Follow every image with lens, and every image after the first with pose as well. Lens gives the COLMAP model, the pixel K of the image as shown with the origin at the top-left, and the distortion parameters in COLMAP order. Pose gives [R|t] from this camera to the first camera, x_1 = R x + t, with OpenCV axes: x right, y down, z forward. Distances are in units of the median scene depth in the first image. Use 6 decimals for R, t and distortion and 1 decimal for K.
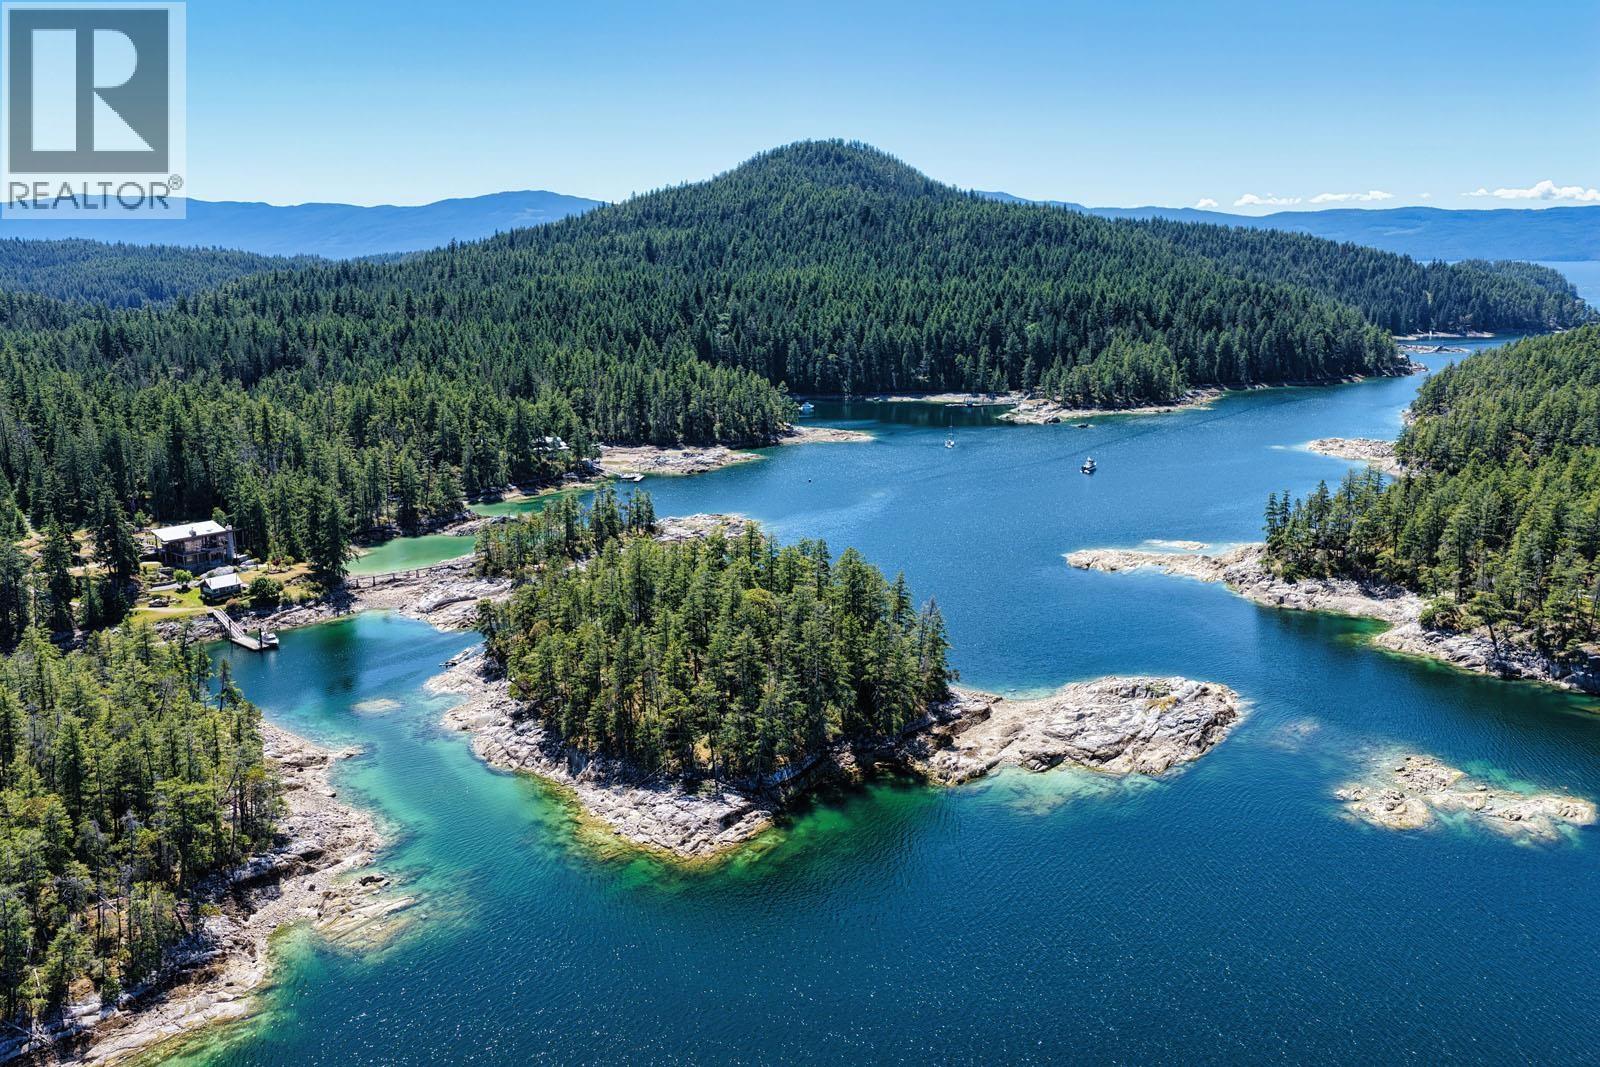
lens RADIAL K [[1334.6, 0, 800.0], [0, 1334.6, 533.5], [0, 0, 1]] dist [-0.017001, 0.051330]
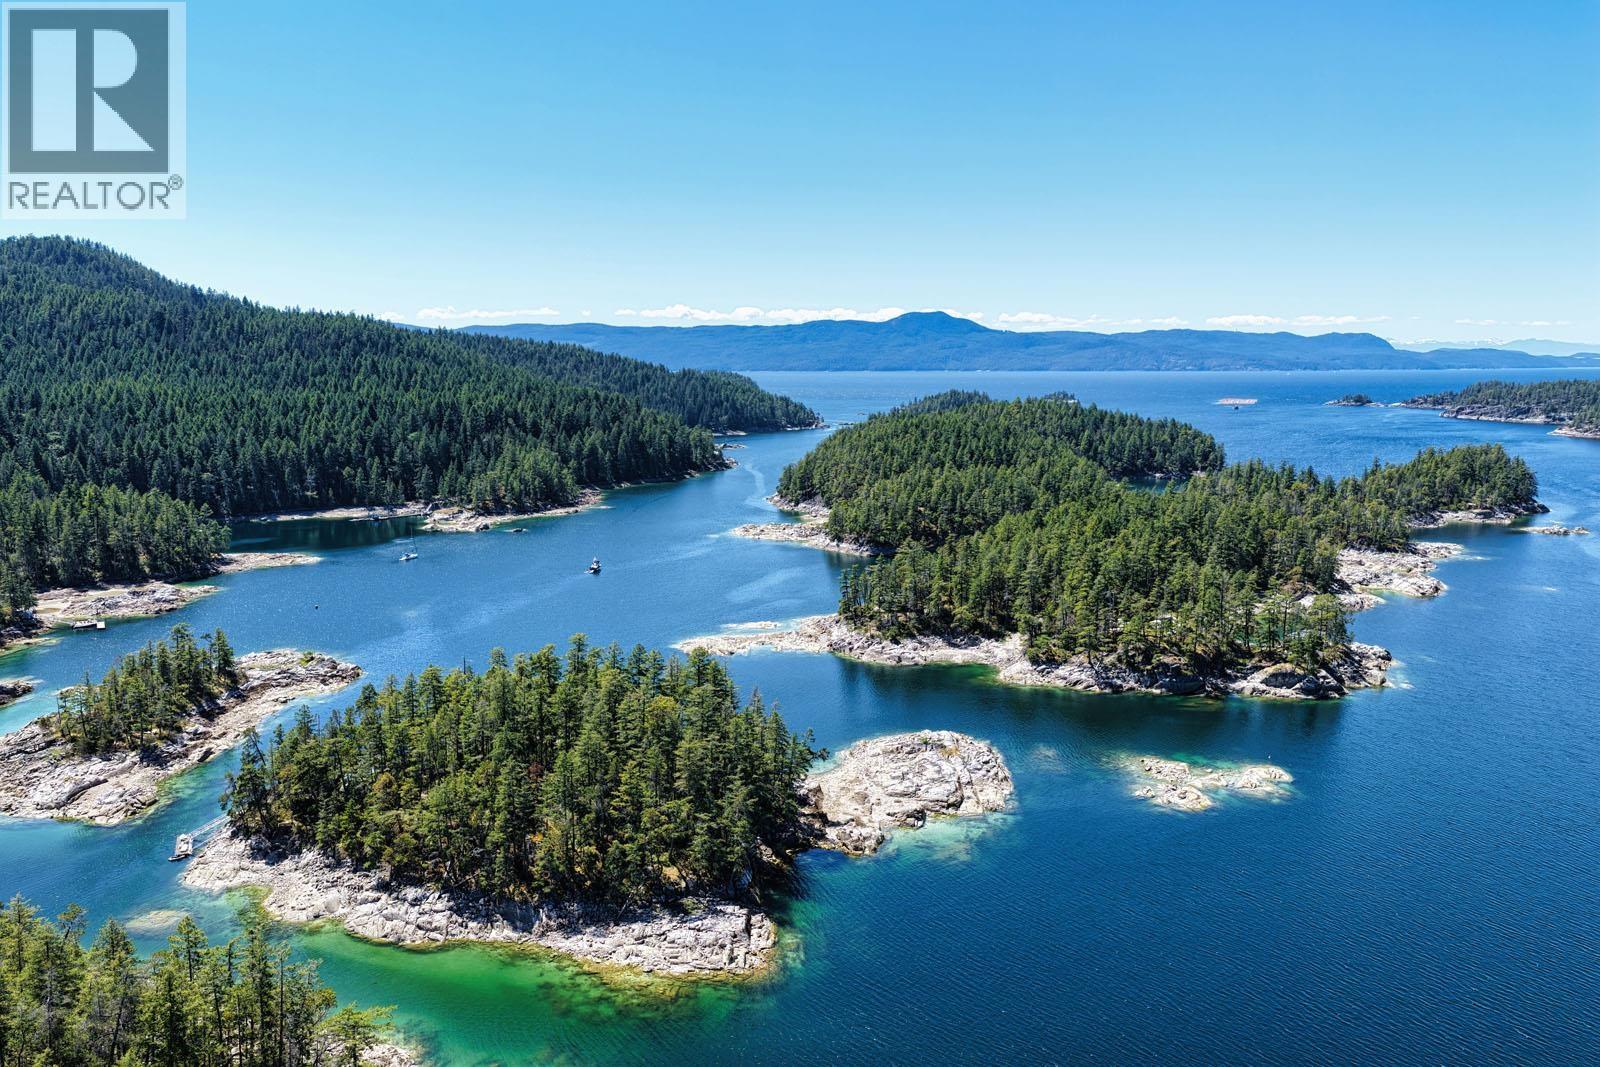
lens RADIAL K [[1334.6, 0, 800.0], [0, 1334.6, 533.5], [0, 0, 1]] dist [-0.017001, 0.051330]
pose [[0.829350, -0.070876, 0.554217, -0.157674], [0.115664, 0.992214, -0.046194, -0.006527], [-0.546627, 0.102414, 0.831090, 0.040761]]
